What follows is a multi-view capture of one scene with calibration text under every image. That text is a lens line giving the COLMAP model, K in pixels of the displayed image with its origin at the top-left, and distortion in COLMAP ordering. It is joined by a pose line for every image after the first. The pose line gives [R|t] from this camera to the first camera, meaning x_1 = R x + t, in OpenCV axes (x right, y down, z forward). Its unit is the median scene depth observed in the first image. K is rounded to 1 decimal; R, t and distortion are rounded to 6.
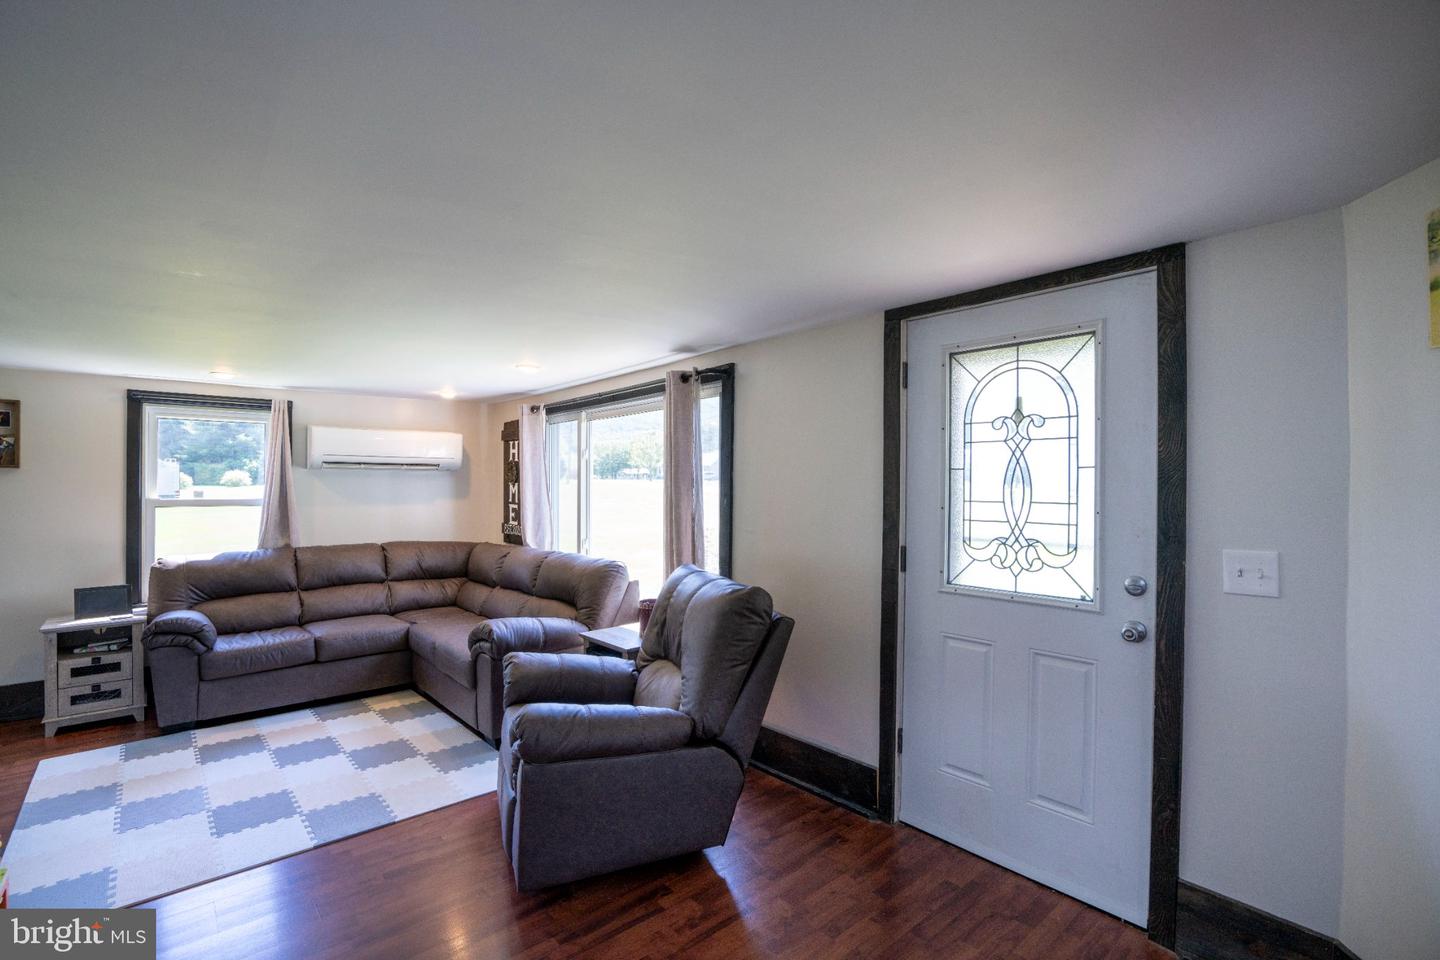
lens RADIAL K [[668.4, 0, 720.0], [0, 668.4, 485.4], [0, 0, 1]] dist [-0.044298, 0.010099]
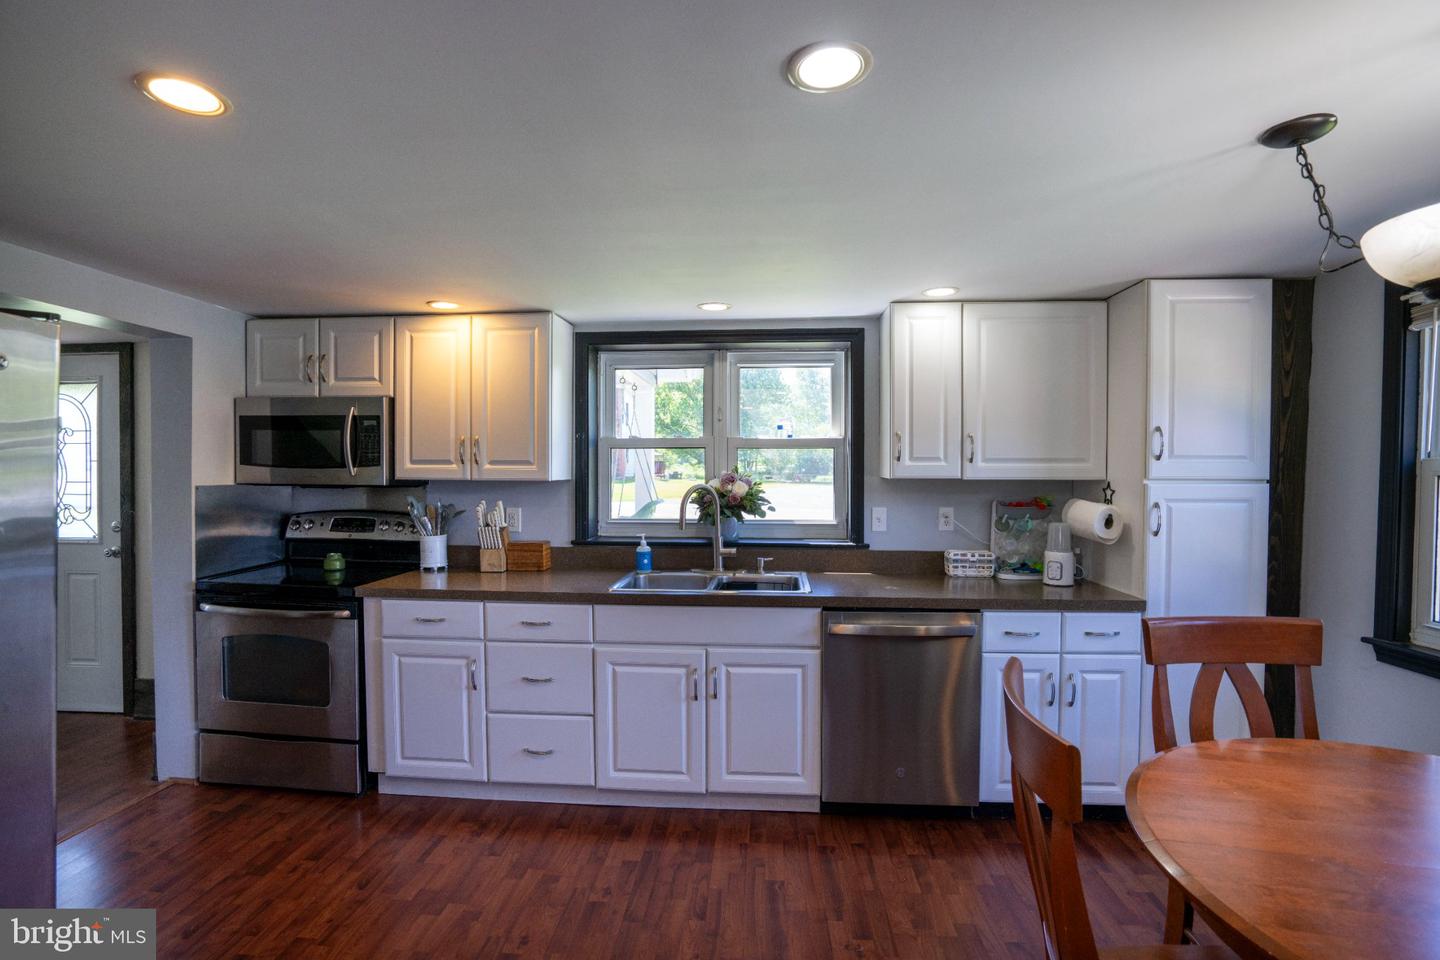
lens RADIAL K [[668.4, 0, 713.5], [0, 668.4, 490.6], [0, 0, 1]] dist [-0.044298, 0.010099]
pose [[0.712755, -0.015585, 0.701240, 0.506091], [-0.004886, 0.999619, 0.027183, -0.003800], [-0.701396, -0.022801, 0.712407, -1.295639]]
